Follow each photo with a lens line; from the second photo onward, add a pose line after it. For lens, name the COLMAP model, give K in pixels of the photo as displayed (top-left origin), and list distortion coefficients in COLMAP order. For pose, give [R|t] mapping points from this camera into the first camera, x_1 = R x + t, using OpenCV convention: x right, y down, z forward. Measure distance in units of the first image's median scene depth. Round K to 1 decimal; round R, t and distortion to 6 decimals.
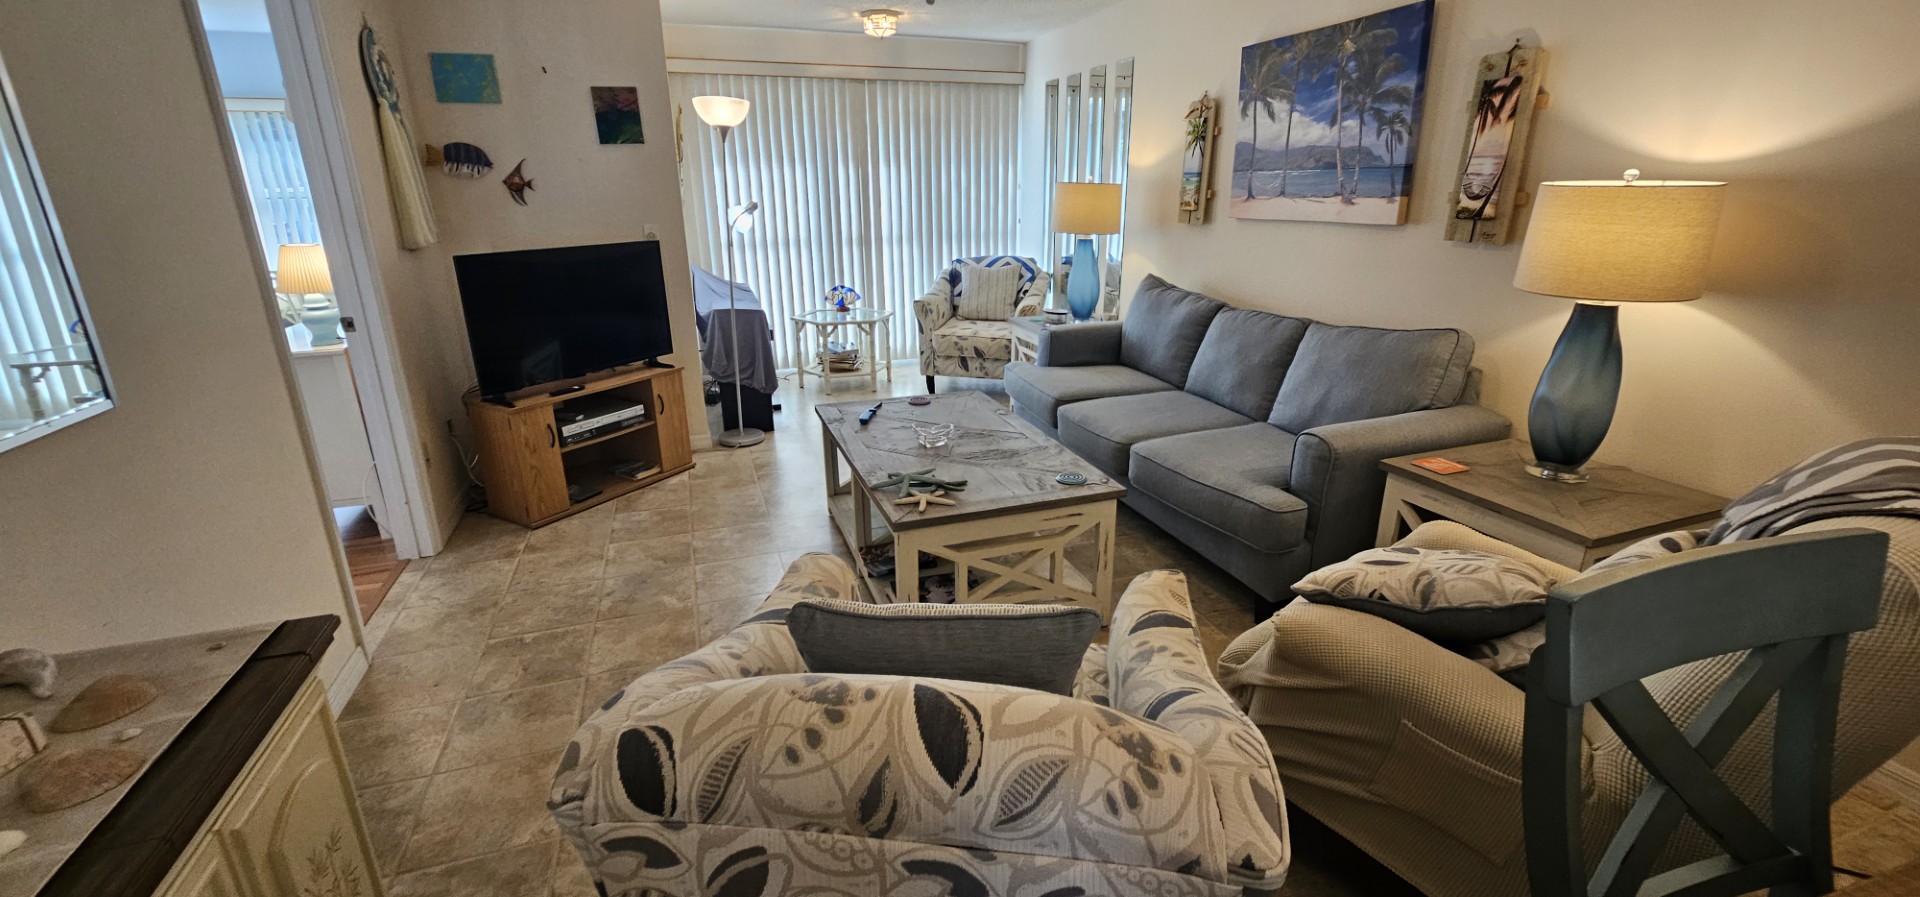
lens RADIAL K [[771.3, 0, 949.5], [0, 771.3, 439.0], [0, 0, 1]] dist [0.000449, -0.000239]
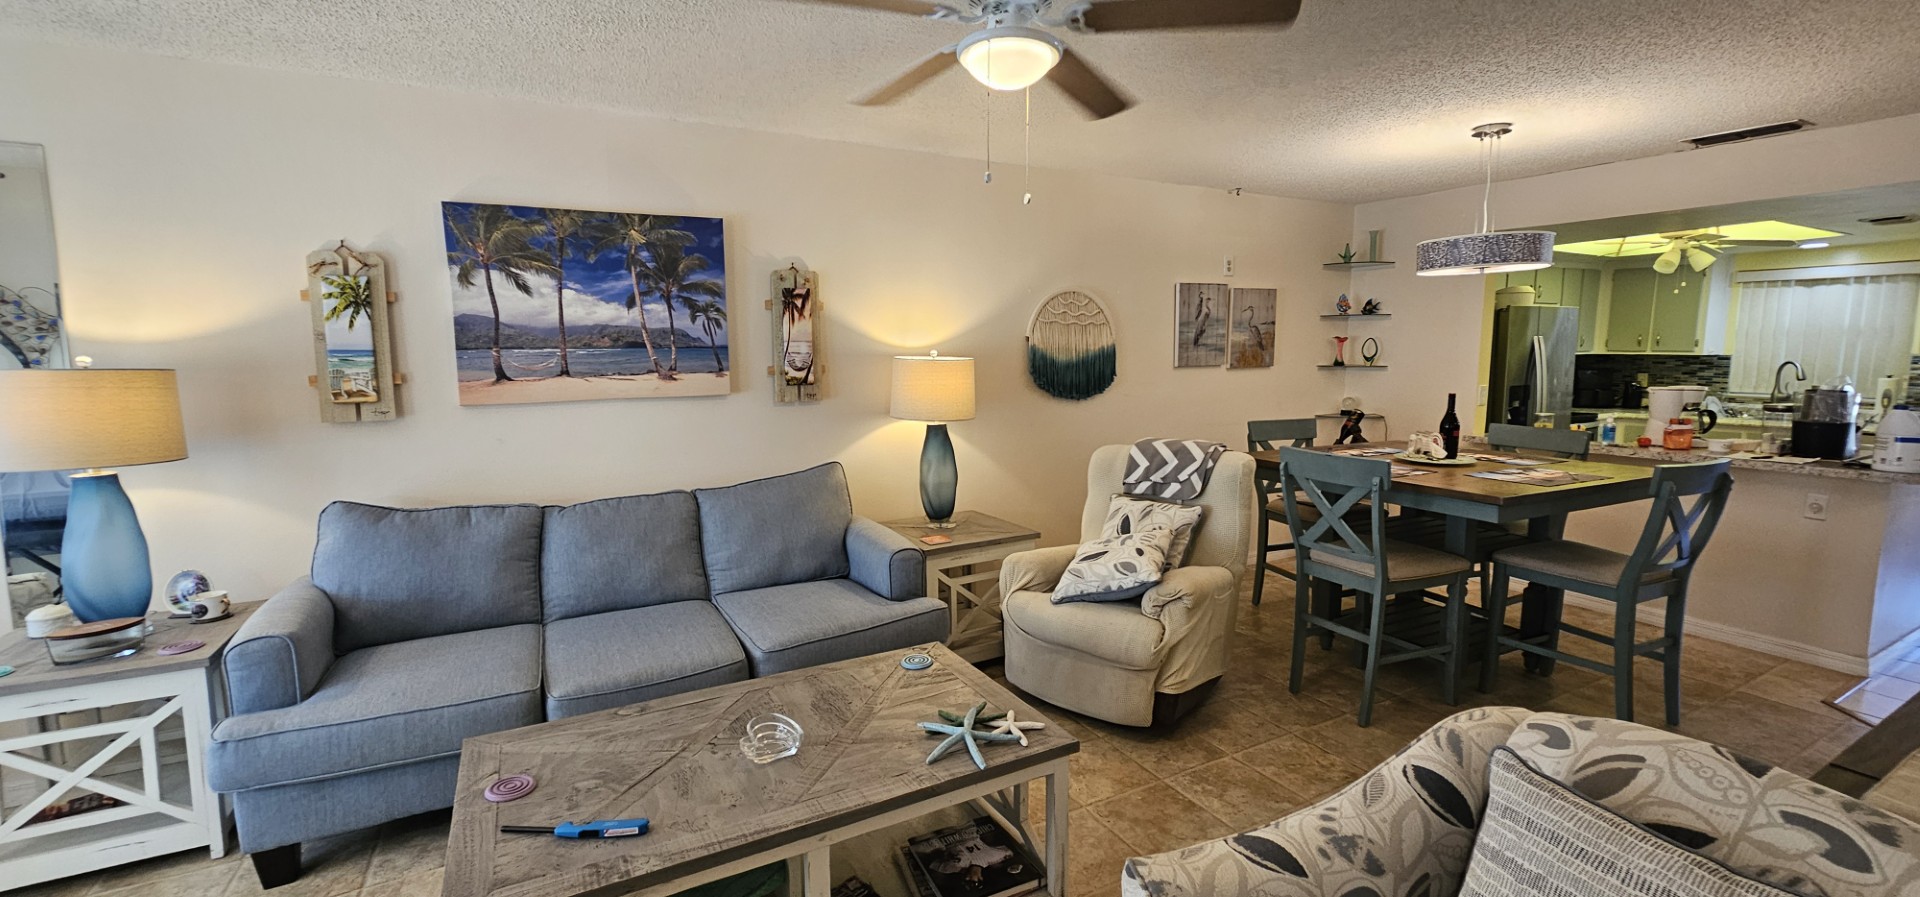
lens RADIAL K [[788.6, 0, 966.8], [0, 788.6, 438.5], [0, 0, 1]] dist [0.000425, 0.000181]
pose [[-0.164185, -0.108394, 0.980456, -0.559468], [0.318092, 0.935030, 0.156639, -0.244449], [-0.933735, 0.337593, -0.119039, 0.704346]]
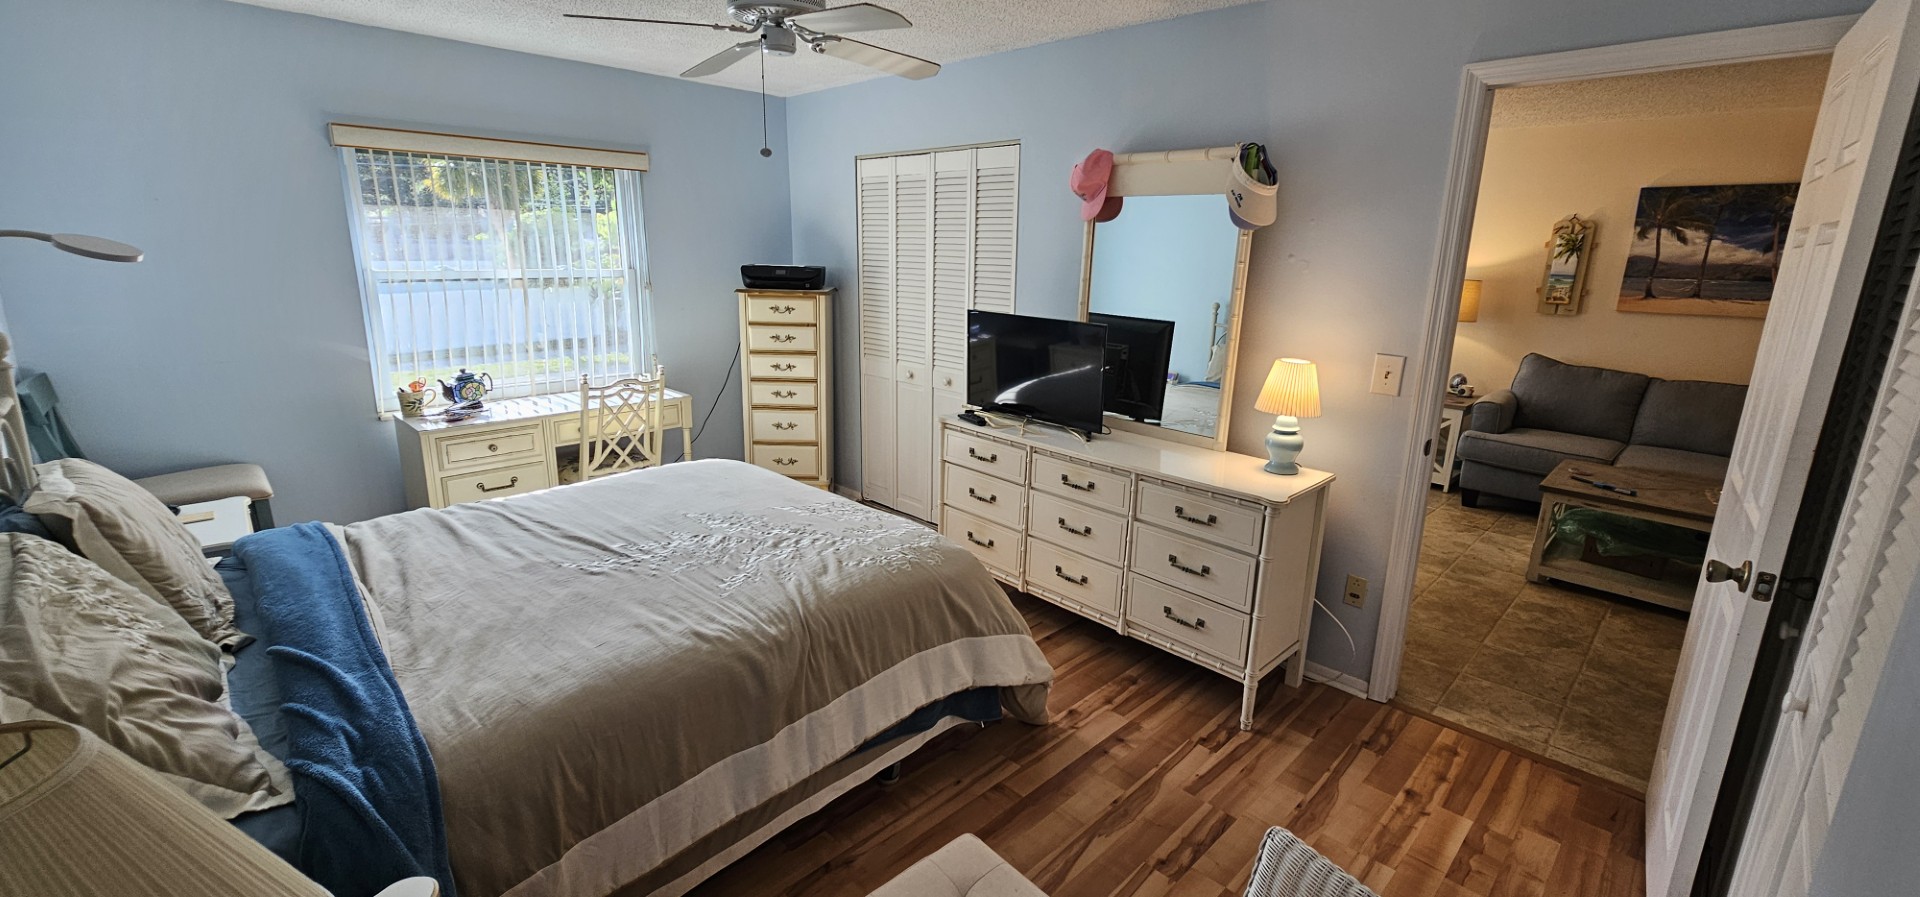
lens RADIAL K [[784.8, 0, 966.8], [0, 784.8, 439.5], [0, 0, 1]] dist [0.000152, 0.000117]
pose [[0.896893, -0.074096, 0.435996, -1.365586], [0.108838, 0.992525, -0.055217, -0.130648], [-0.428645, 0.096977, 0.898253, 0.331769]]
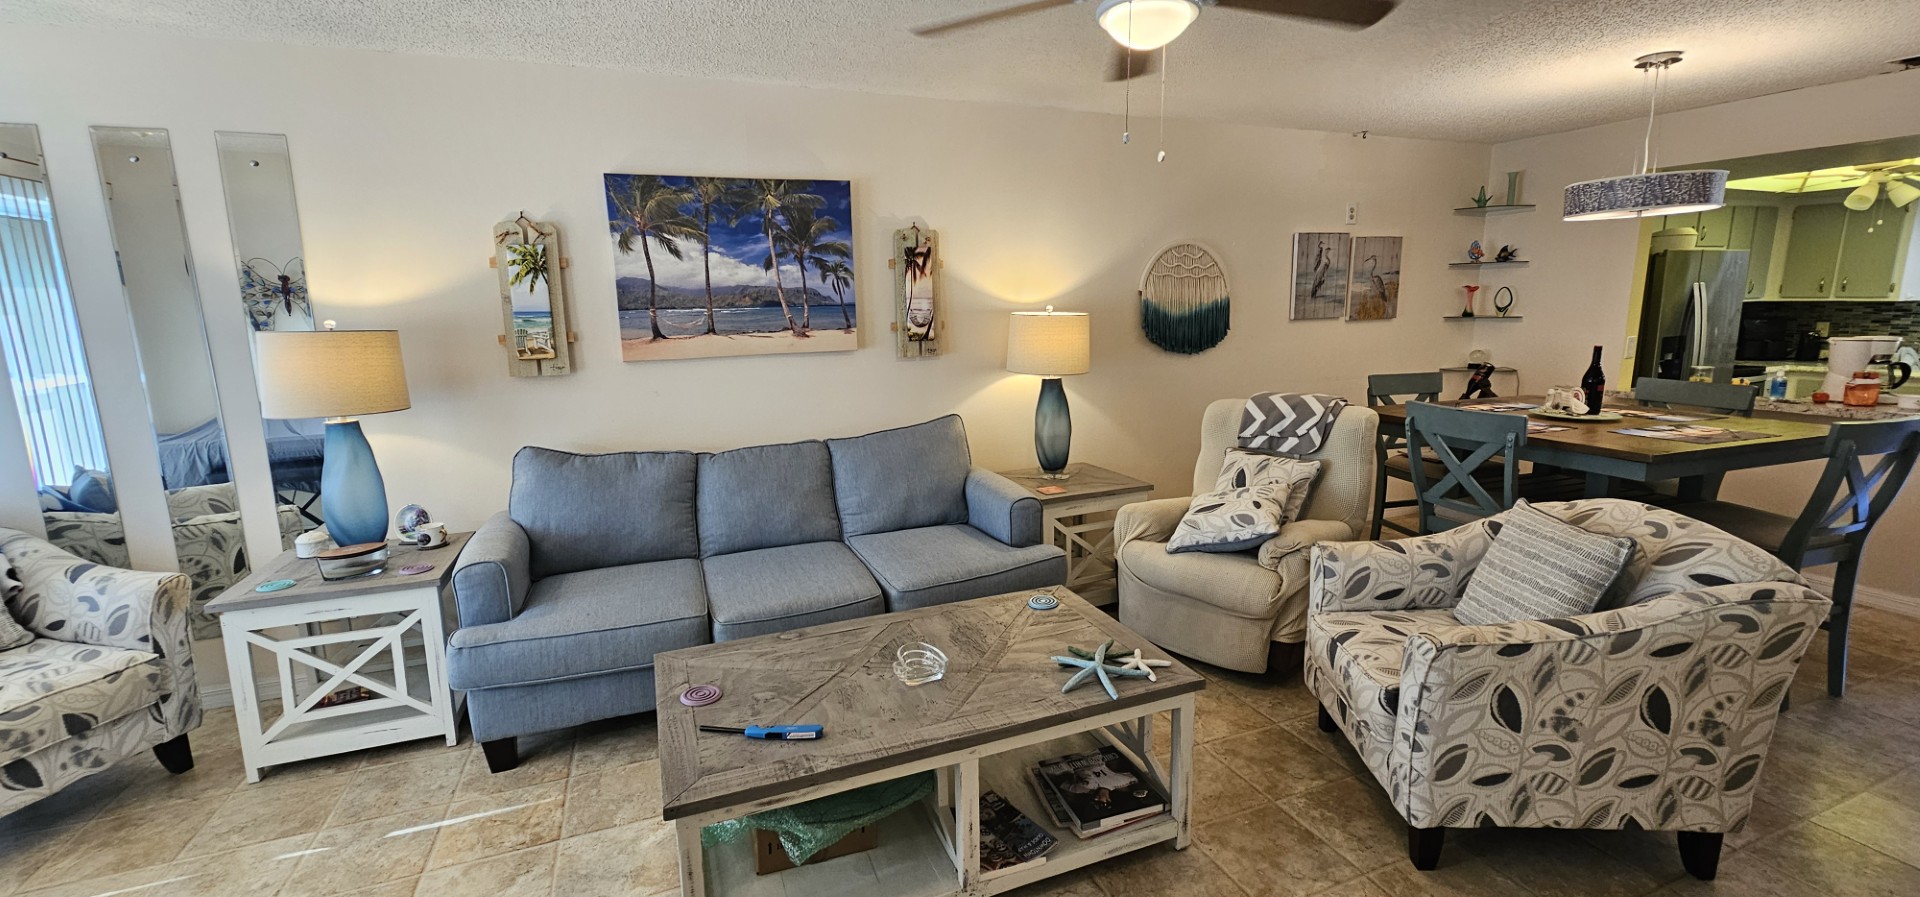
lens RADIAL K [[788.6, 0, 964.2], [0, 788.6, 439.4], [0, 0, 1]] dist [0.000382, 0.000246]
pose [[-0.050620, -0.167579, 0.984558, -0.592644], [0.331996, 0.926936, 0.174841, -0.261939], [-0.941922, 0.335720, 0.008714, 0.743195]]
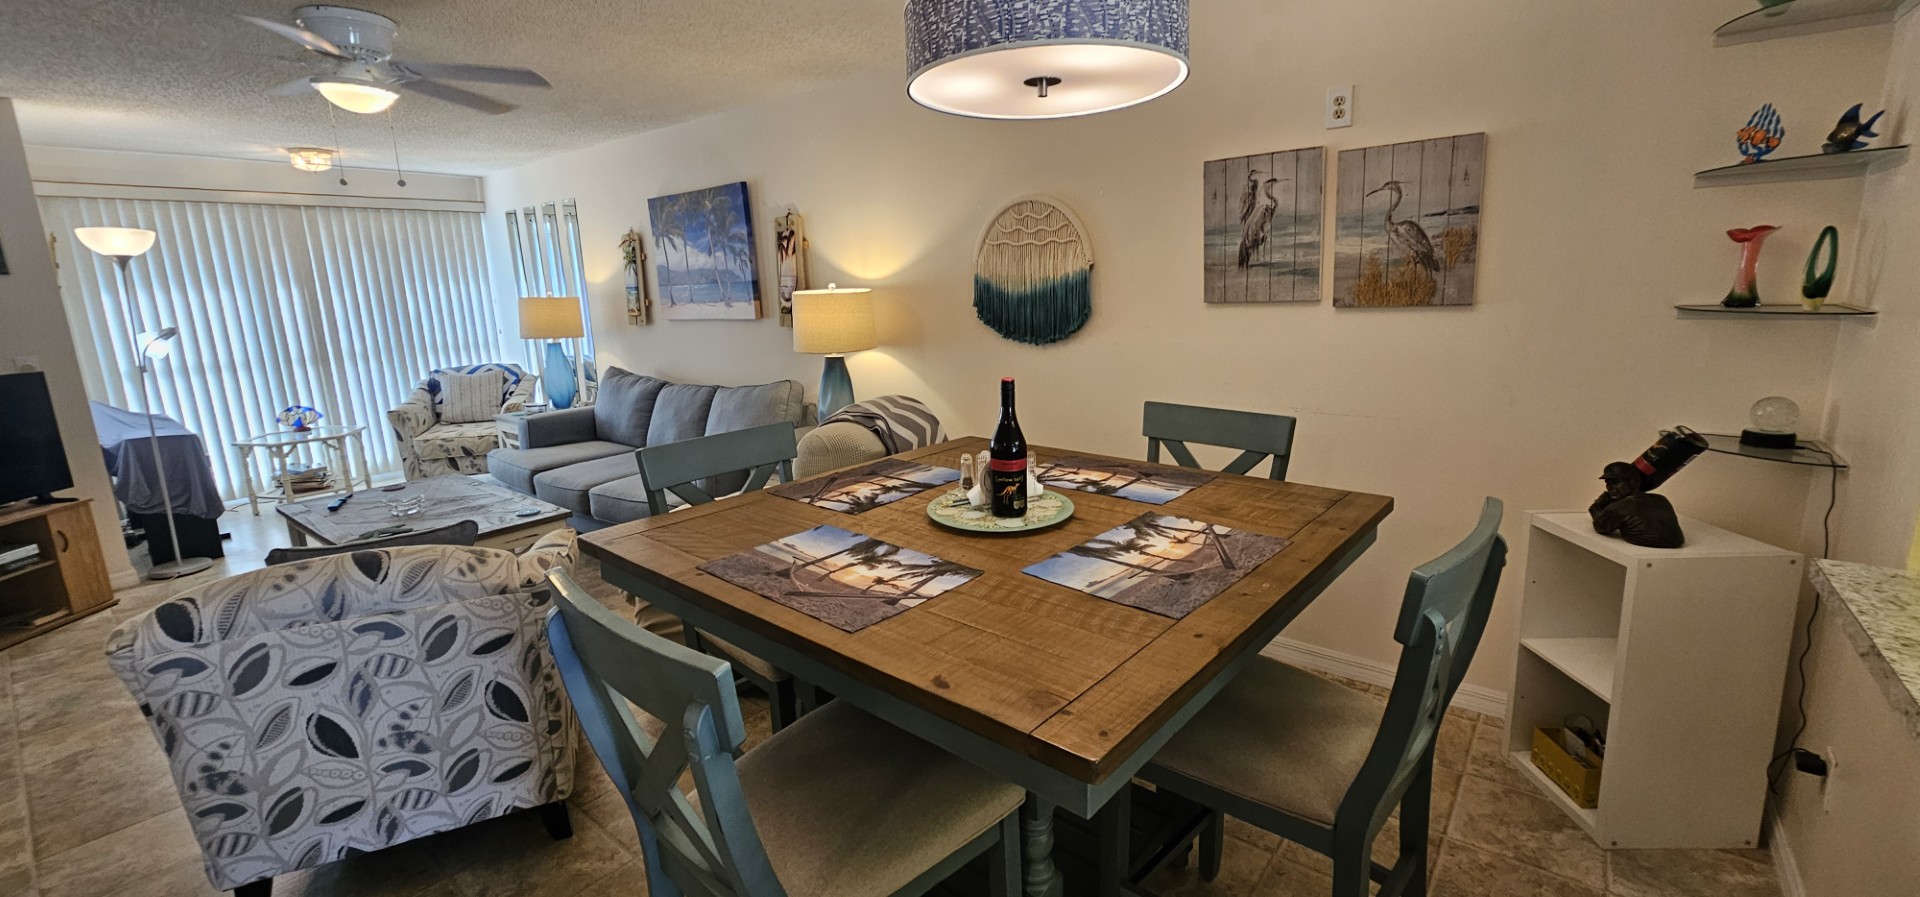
lens RADIAL K [[766.3, 0, 941.0], [0, 766.3, 428.3], [0, 0, 1]] dist [-0.002095, 0.000618]
pose [[0.842697, -0.123606, 0.524007, 0.057778], [0.195374, 0.977151, -0.083700, 0.111648], [-0.501688, 0.172911, 0.847591, -0.362813]]
